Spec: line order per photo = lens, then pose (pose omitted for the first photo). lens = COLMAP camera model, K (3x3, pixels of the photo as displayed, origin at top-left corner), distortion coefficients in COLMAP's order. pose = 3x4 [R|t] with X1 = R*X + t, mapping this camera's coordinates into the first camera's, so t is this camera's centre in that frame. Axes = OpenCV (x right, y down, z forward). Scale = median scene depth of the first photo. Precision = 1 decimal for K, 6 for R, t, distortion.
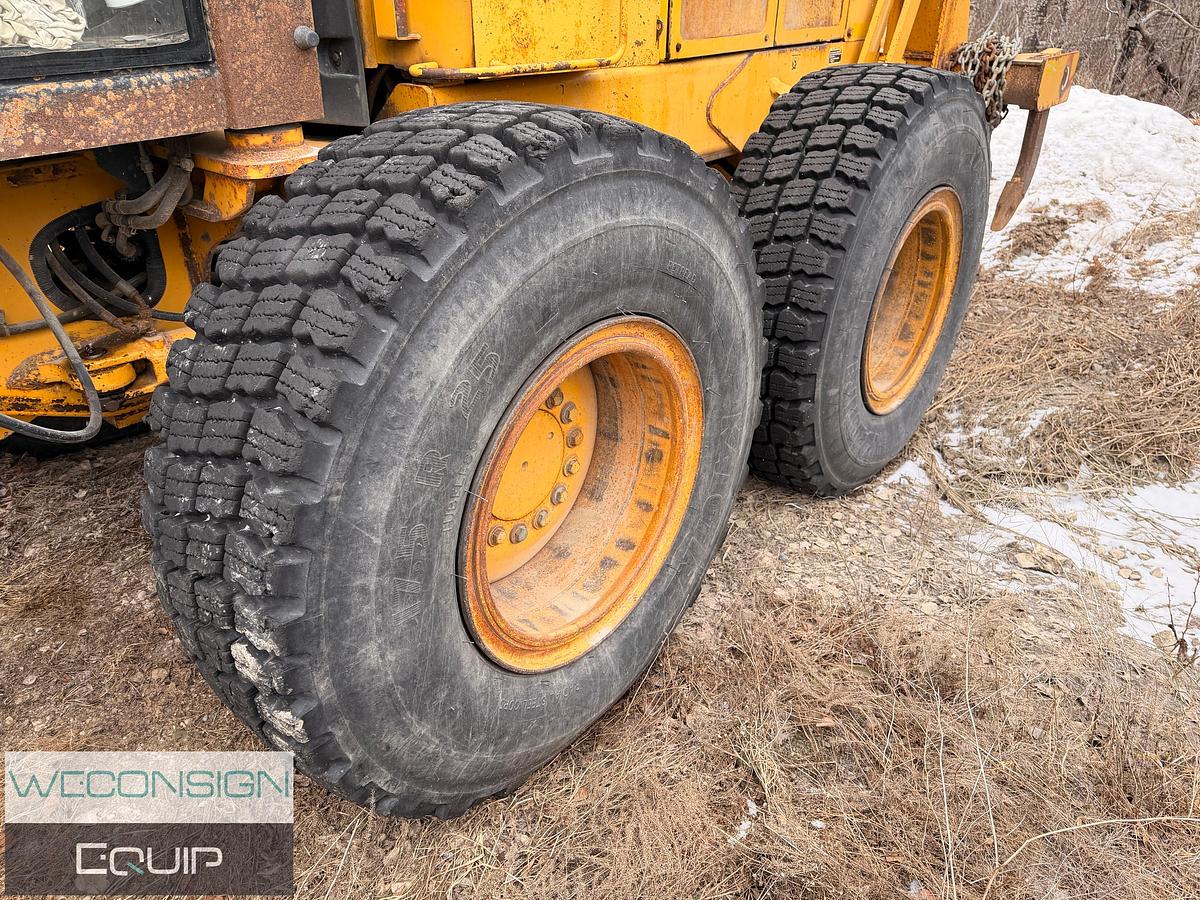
lens RADIAL K [[839.5, 0, 601.4], [0, 839.5, 449.0], [0, 0, 1]] dist [0.035636, -0.042830]
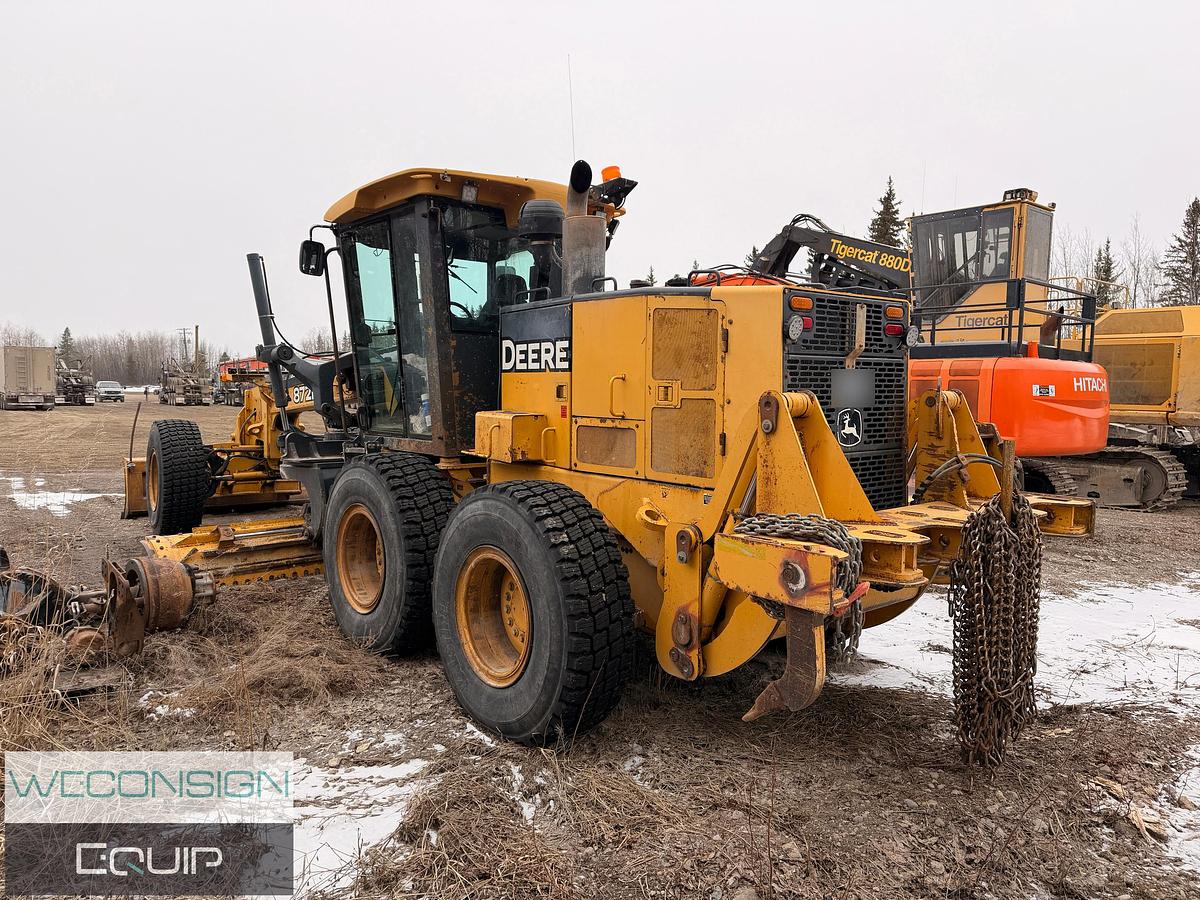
lens RADIAL K [[827.5, 0, 600.9], [0, 827.5, 446.3], [0, 0, 1]] dist [0.147398, -0.180171]
pose [[-0.172734, 0.066036, -0.982752, 2.929476], [-0.497641, 0.855189, 0.144932, -1.219563], [0.850010, 0.514093, -0.114858, 1.856094]]
